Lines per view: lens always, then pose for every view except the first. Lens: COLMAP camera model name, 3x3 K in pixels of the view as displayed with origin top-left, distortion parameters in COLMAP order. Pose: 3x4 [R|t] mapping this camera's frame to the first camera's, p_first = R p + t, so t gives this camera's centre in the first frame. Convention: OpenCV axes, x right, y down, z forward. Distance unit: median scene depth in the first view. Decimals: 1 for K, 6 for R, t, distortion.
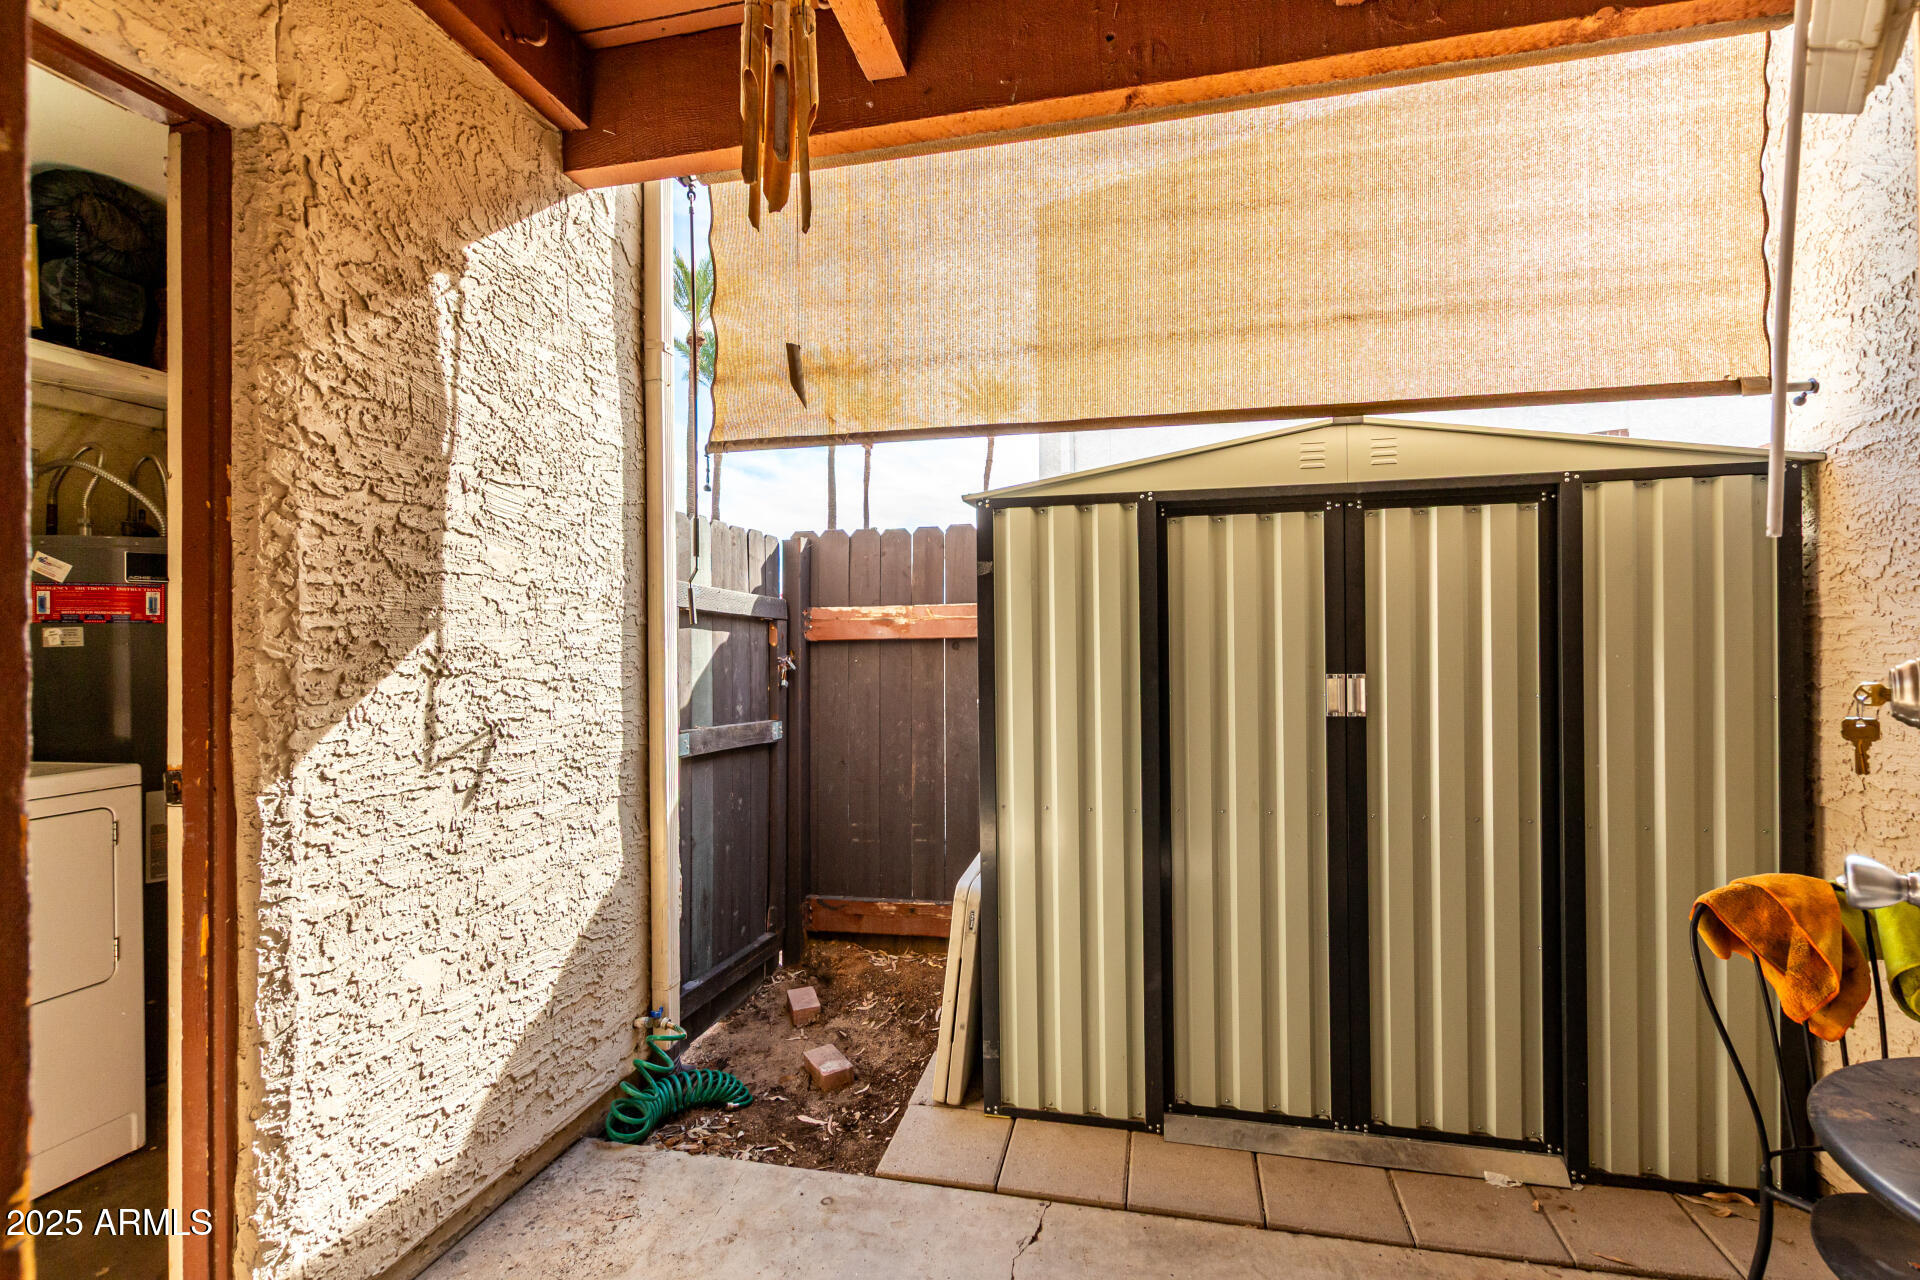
lens RADIAL K [[879.6, 0, 946.2], [0, 879.6, 629.8], [0, 0, 1]] dist [0.006568, -0.003208]
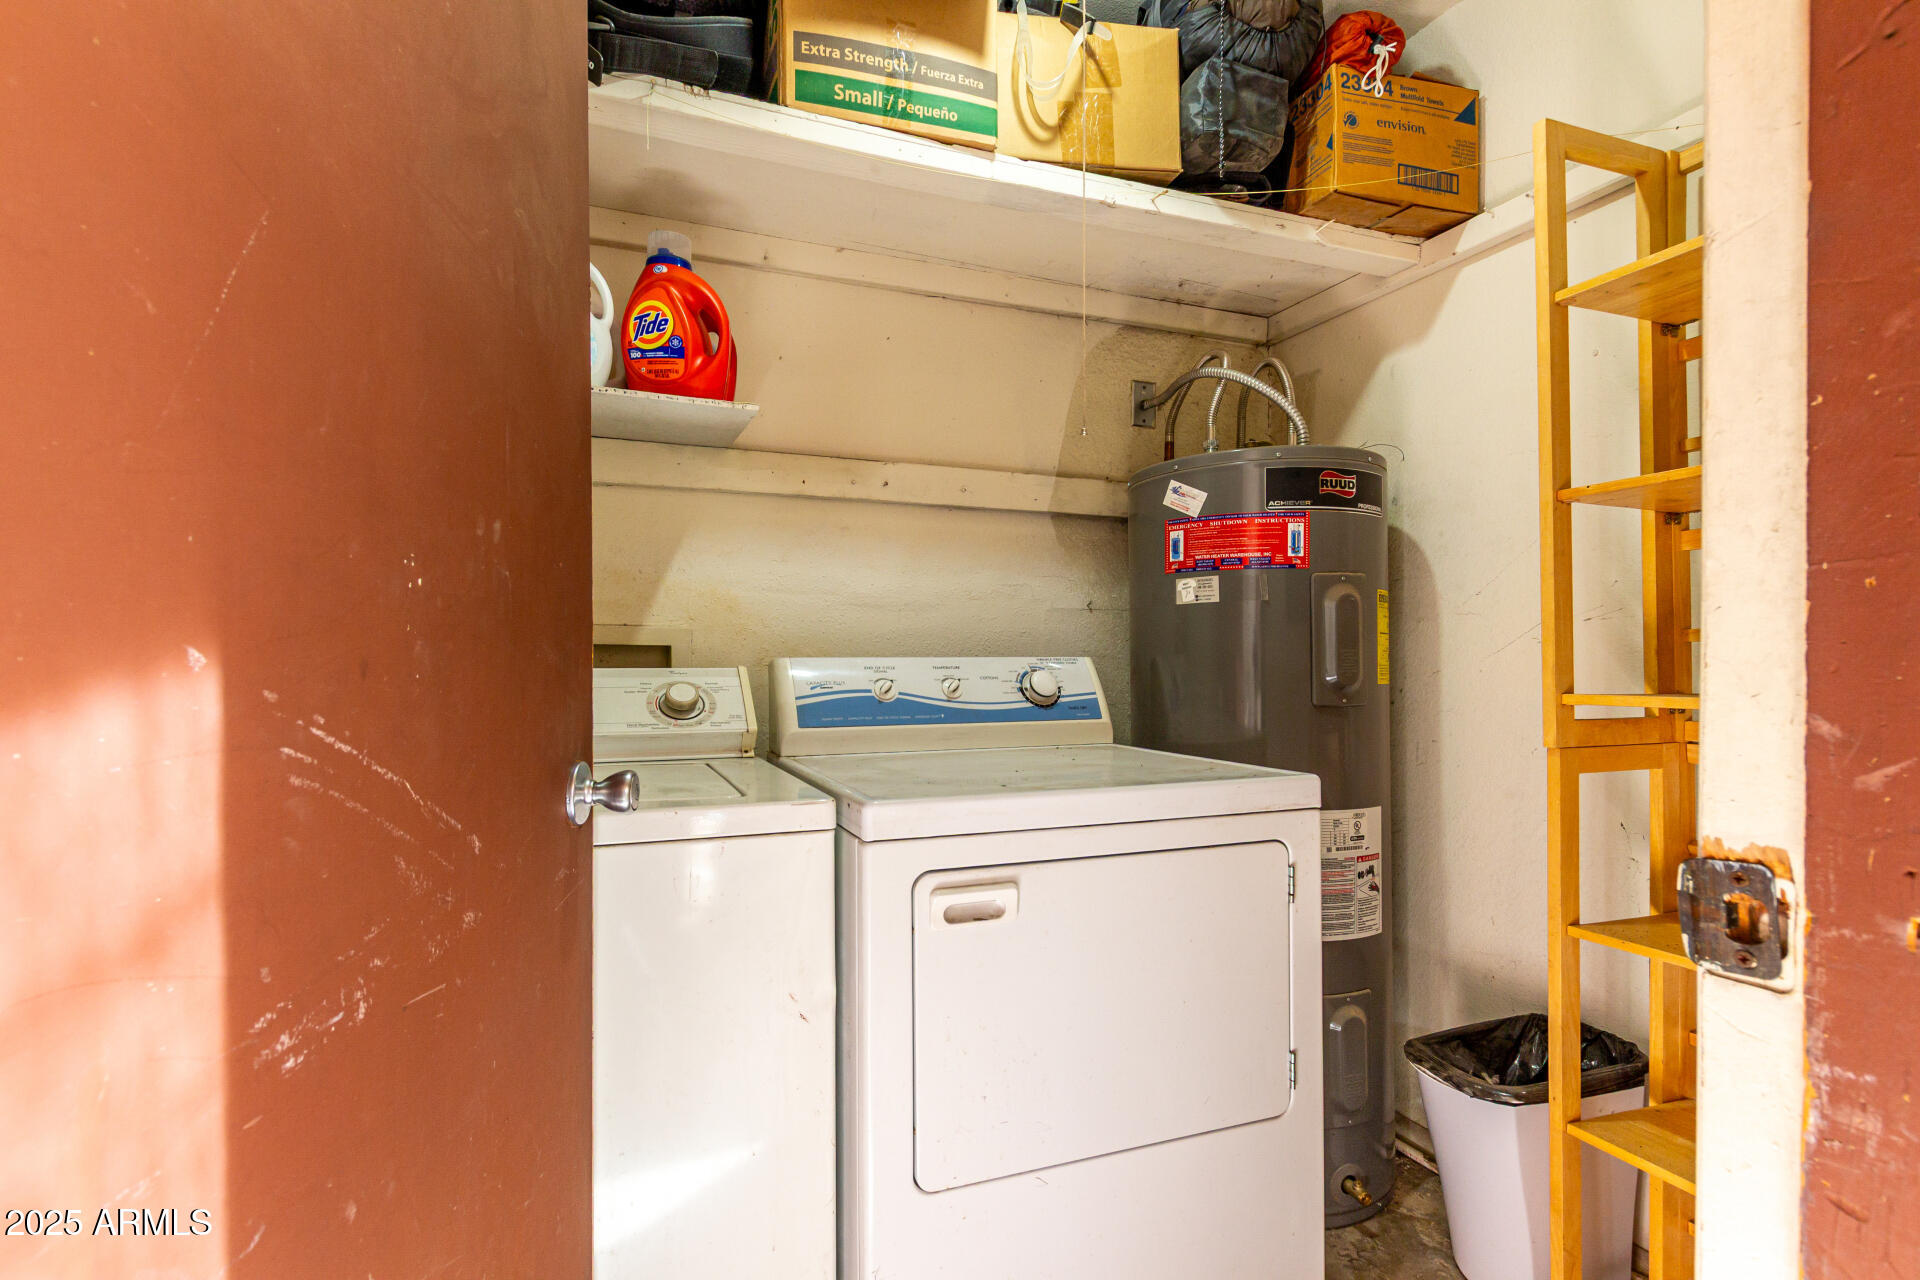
lens RADIAL K [[879.6, 0, 951.7], [0, 879.6, 647.9], [0, 0, 1]] dist [0.006568, -0.003208]
pose [[0.579041, 0.000839, -0.815298, -0.513393], [-0.000687, 1.000000, 0.000541, 0.057047], [0.815298, 0.000246, 0.579042, 0.398407]]
